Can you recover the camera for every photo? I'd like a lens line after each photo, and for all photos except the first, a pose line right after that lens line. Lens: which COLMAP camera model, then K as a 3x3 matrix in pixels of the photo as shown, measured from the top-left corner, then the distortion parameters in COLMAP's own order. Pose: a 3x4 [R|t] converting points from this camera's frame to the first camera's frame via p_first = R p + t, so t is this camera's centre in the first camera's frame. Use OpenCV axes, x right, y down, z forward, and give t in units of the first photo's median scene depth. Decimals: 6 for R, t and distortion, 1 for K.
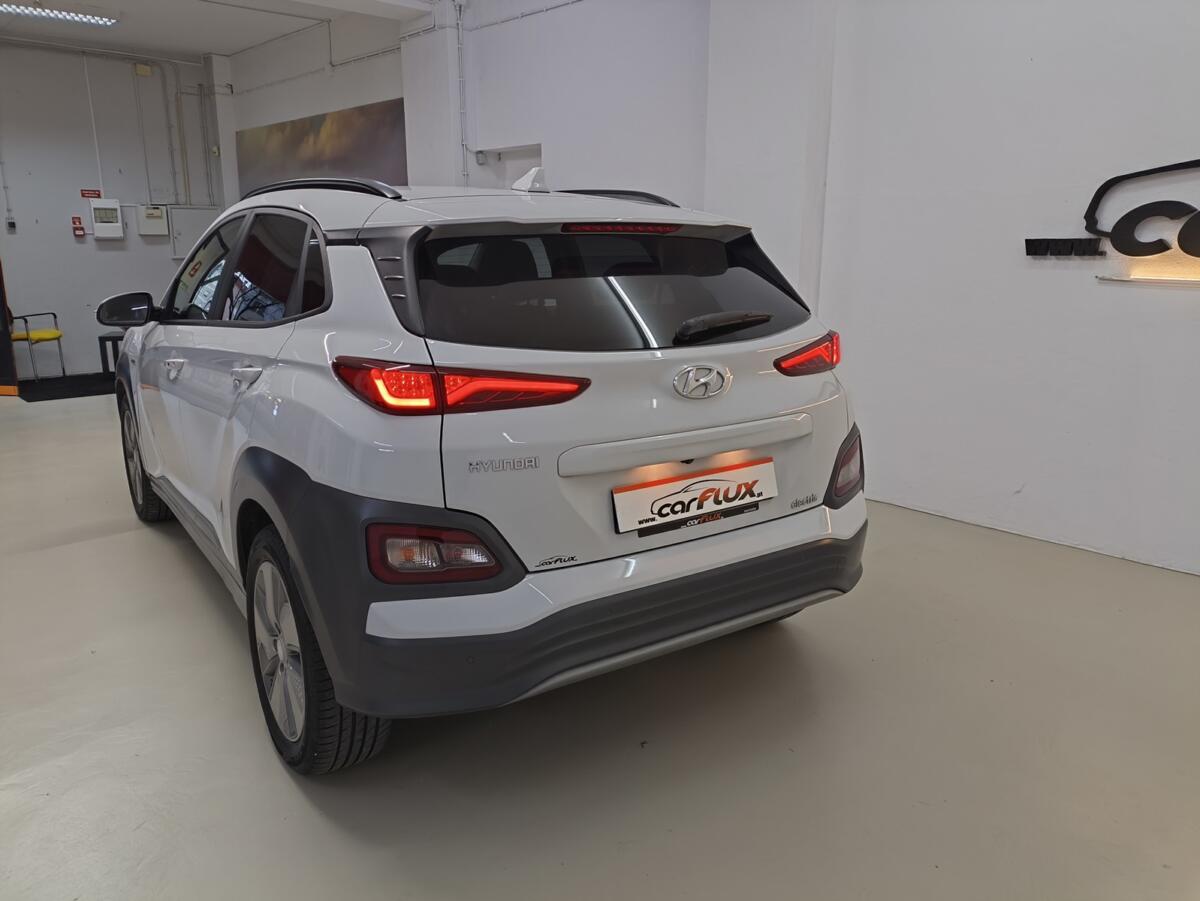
lens RADIAL K [[900.2, 0, 593.1], [0, 900.2, 453.9], [0, 0, 1]] dist [0.095108, -0.126117]
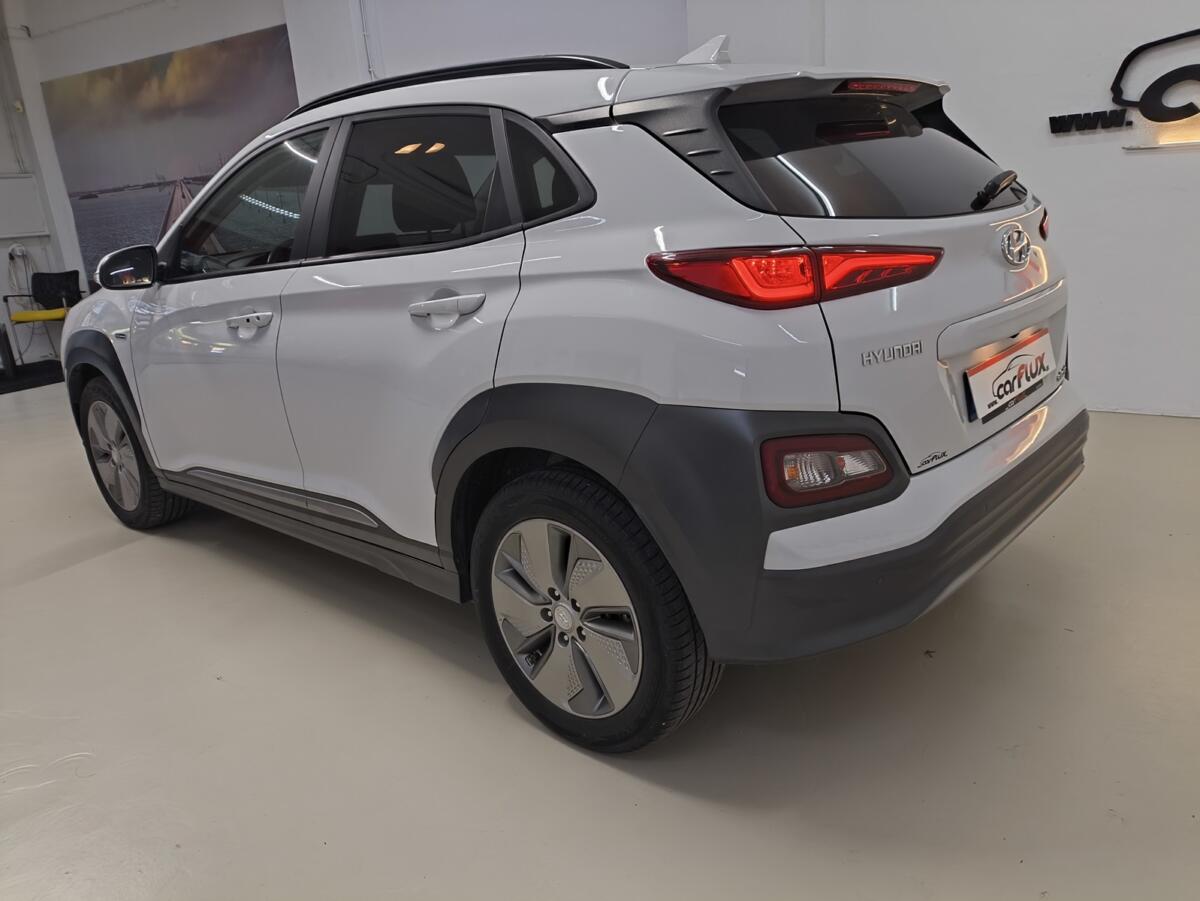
lens RADIAL K [[899.3, 0, 601.3], [0, 899.3, 465.6], [0, 0, 1]] dist [0.009089, 0.012751]
pose [[0.967694, -0.141431, 0.208723, -0.292715], [0.128011, 0.988816, 0.076531, 0.008835], [-0.217213, -0.047339, 0.974976, 0.113348]]
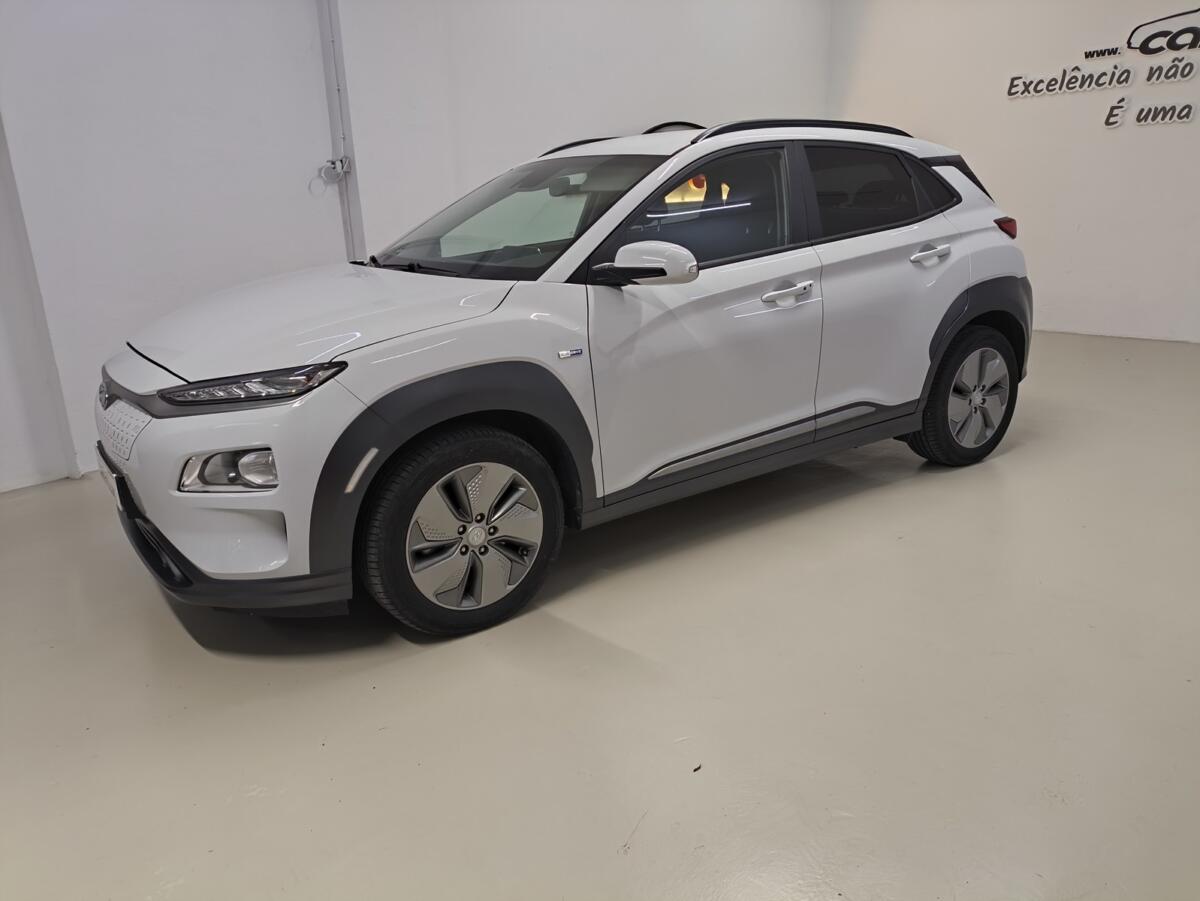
lens RADIAL K [[899.3, 0, 601.3], [0, 899.3, 465.6], [0, 0, 1]] dist [0.009089, 0.012751]
pose [[-0.008357, -0.295897, 0.955183, -1.298177], [0.276224, 0.917367, 0.286598, -0.233361], [-0.961057, 0.266239, 0.074067, 1.024255]]
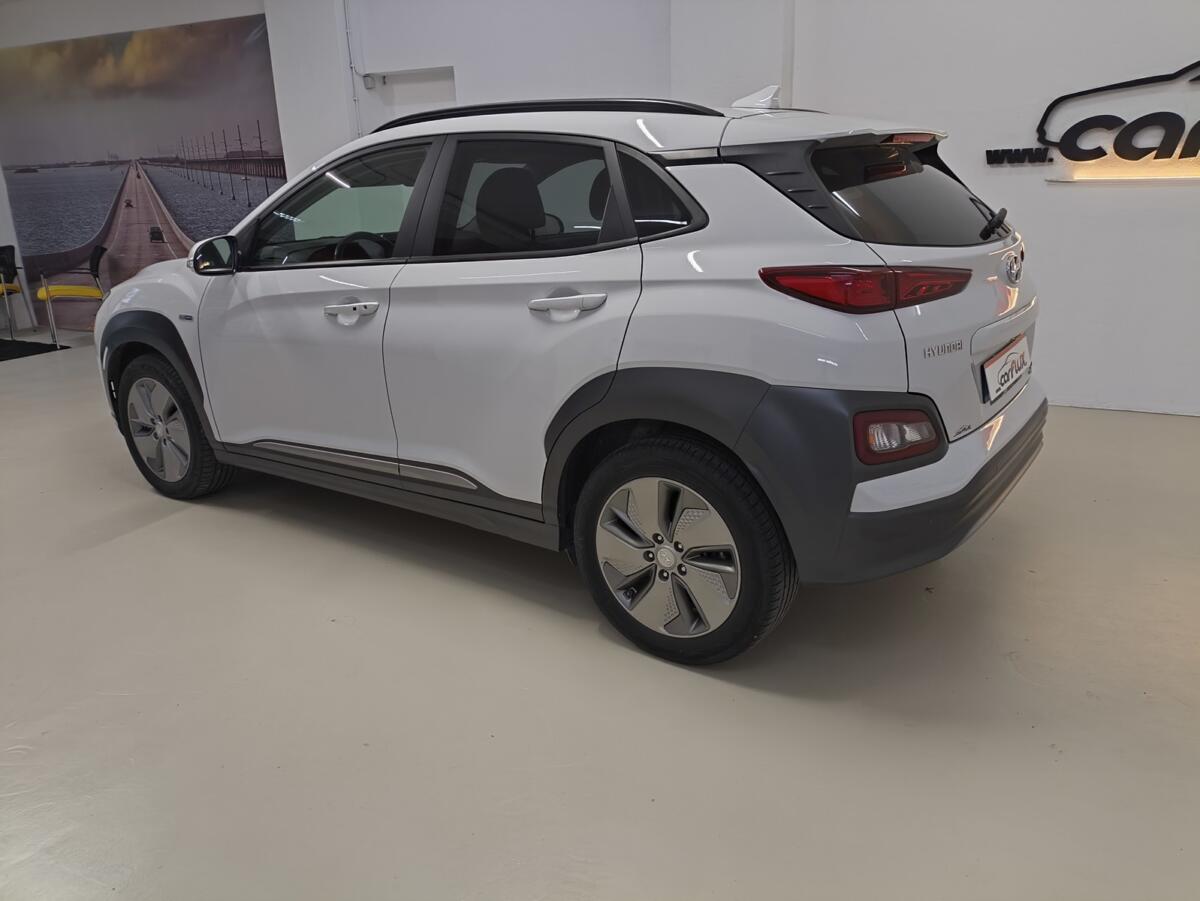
lens RADIAL K [[904.3, 0, 598.0], [0, 904.3, 466.0], [0, 0, 1]] dist [0.008094, -0.002821]
pose [[0.936823, -0.138268, 0.321318, -0.467860], [0.110999, 0.988595, 0.101782, -0.003751], [-0.331727, -0.059686, 0.941485, 0.028449]]
